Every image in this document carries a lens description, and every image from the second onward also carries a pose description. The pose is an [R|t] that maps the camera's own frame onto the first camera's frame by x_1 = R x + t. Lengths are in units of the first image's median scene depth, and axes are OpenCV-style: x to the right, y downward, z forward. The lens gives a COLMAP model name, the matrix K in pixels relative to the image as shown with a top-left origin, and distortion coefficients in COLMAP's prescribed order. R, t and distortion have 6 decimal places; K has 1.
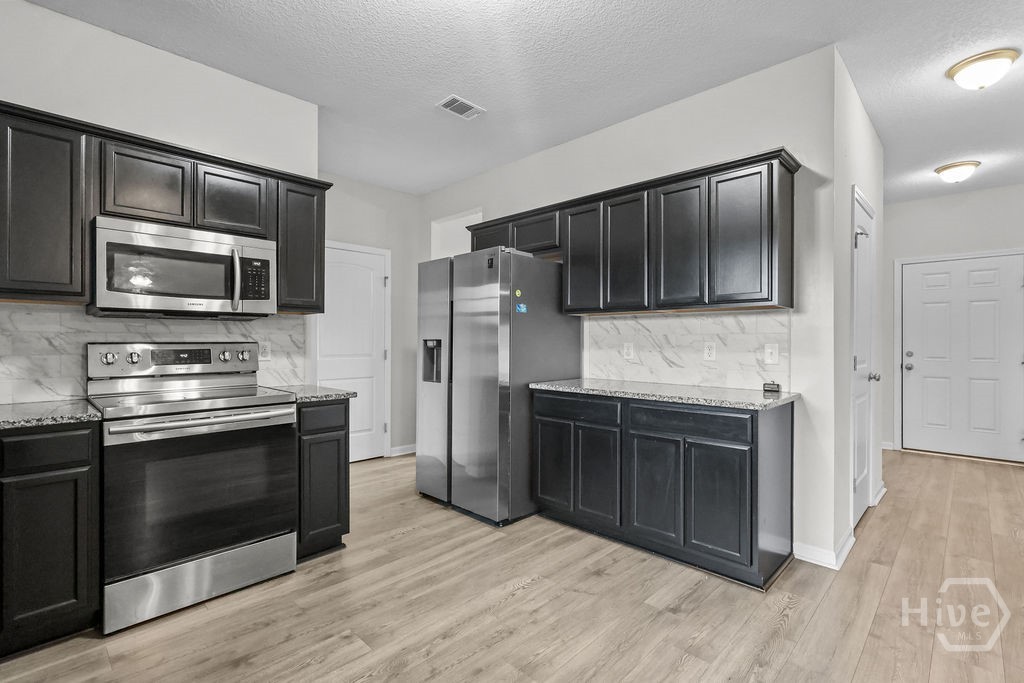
lens RADIAL K [[472.2, 0, 506.9], [0, 472.2, 342.9], [0, 0, 1]] dist [-0.002068, 0.000429]
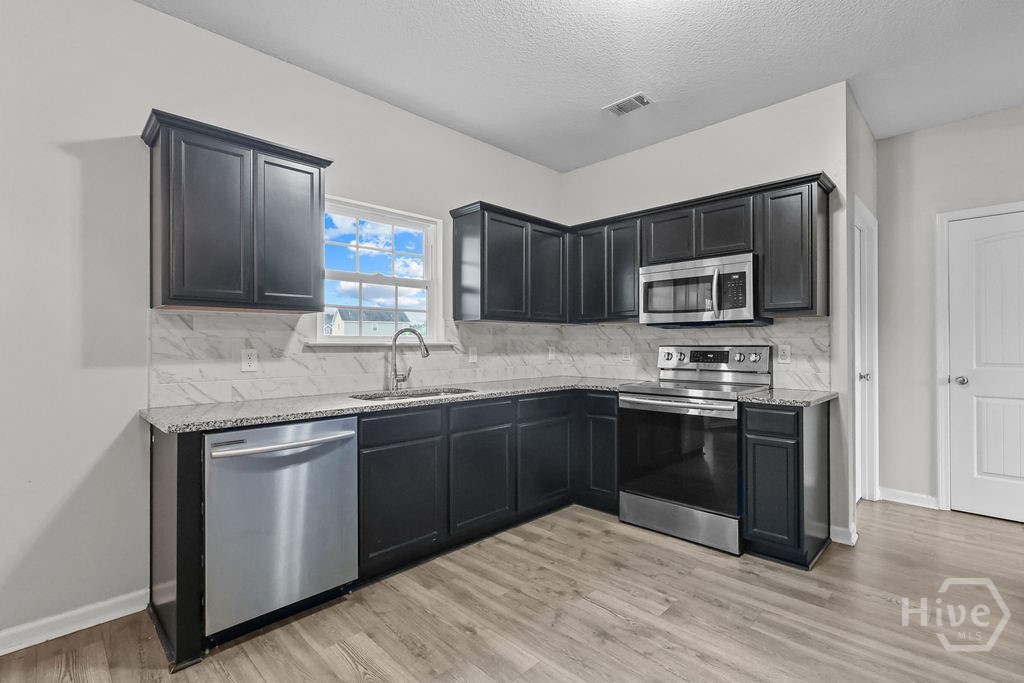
lens RADIAL K [[472.2, 0, 516.2], [0, 472.2, 342.5], [0, 0, 1]] dist [-0.002068, 0.000429]
pose [[-0.003413, -0.003763, -0.999987, 0.606427], [-0.002215, 0.999990, -0.003756, -0.003273], [0.999992, 0.002202, -0.003421, 0.465840]]
